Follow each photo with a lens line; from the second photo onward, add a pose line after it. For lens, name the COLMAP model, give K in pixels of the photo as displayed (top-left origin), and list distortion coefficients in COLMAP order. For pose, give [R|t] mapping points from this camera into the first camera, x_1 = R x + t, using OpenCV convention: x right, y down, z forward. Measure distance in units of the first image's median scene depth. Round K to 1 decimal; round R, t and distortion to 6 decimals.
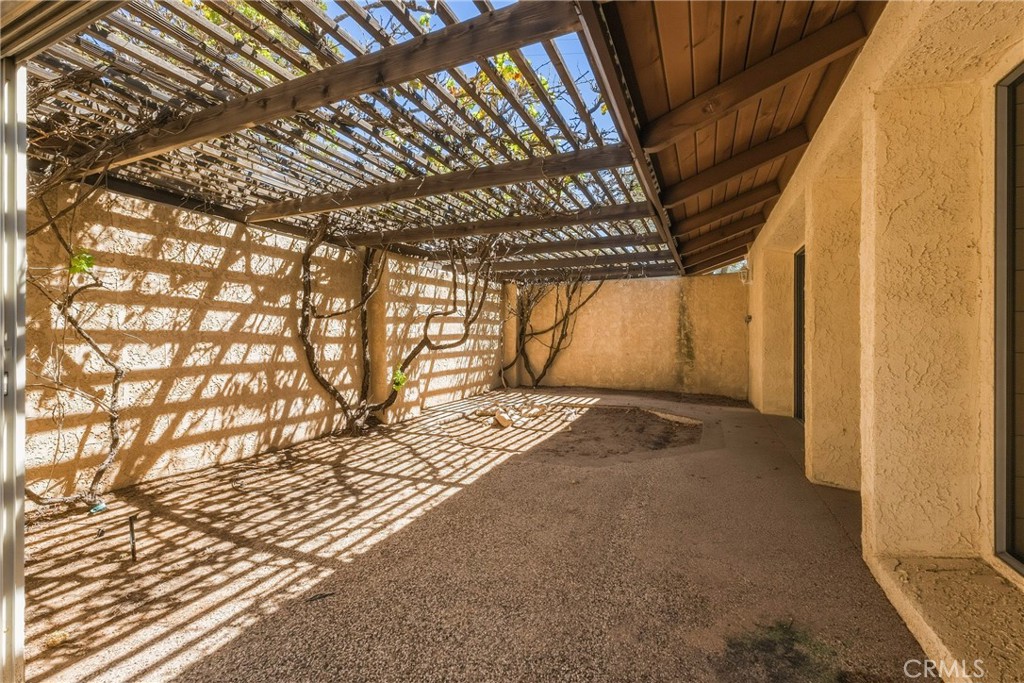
lens RADIAL K [[433.8, 0, 512.2], [0, 433.8, 337.6], [0, 0, 1]] dist [-0.000767, 0.000306]
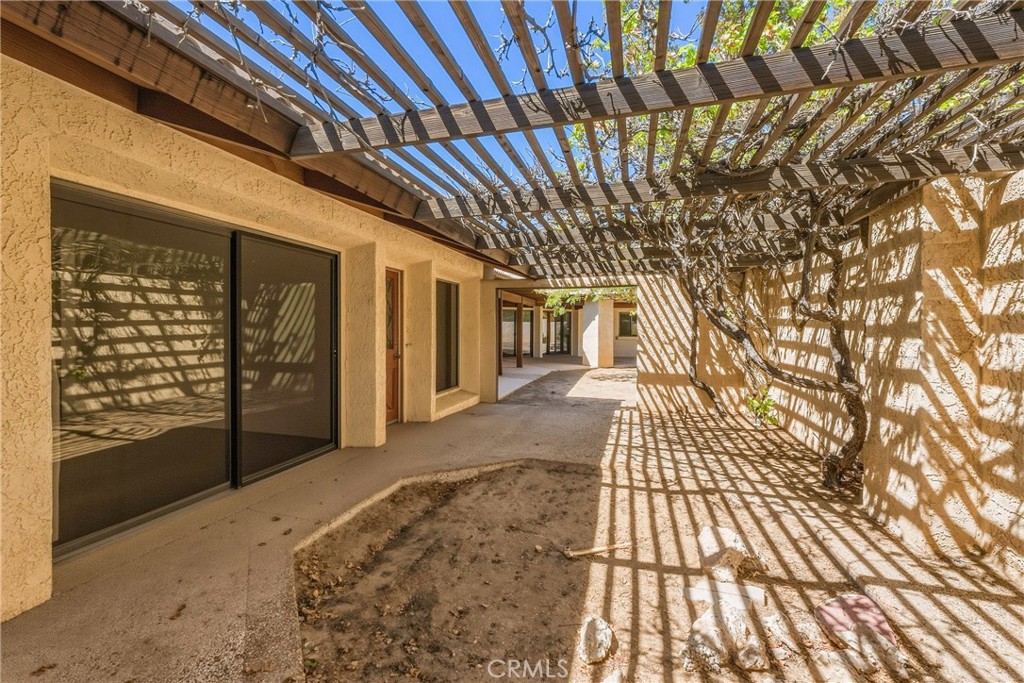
lens RADIAL K [[433.8, 0, 510.7], [0, 433.8, 335.2], [0, 0, 1]] dist [-0.000767, 0.000306]
pose [[-0.991233, -0.000632, -0.132122, 0.209561], [-0.003673, 0.999734, 0.022768, -0.036975], [0.132072, 0.023054, -0.990972, 1.189843]]
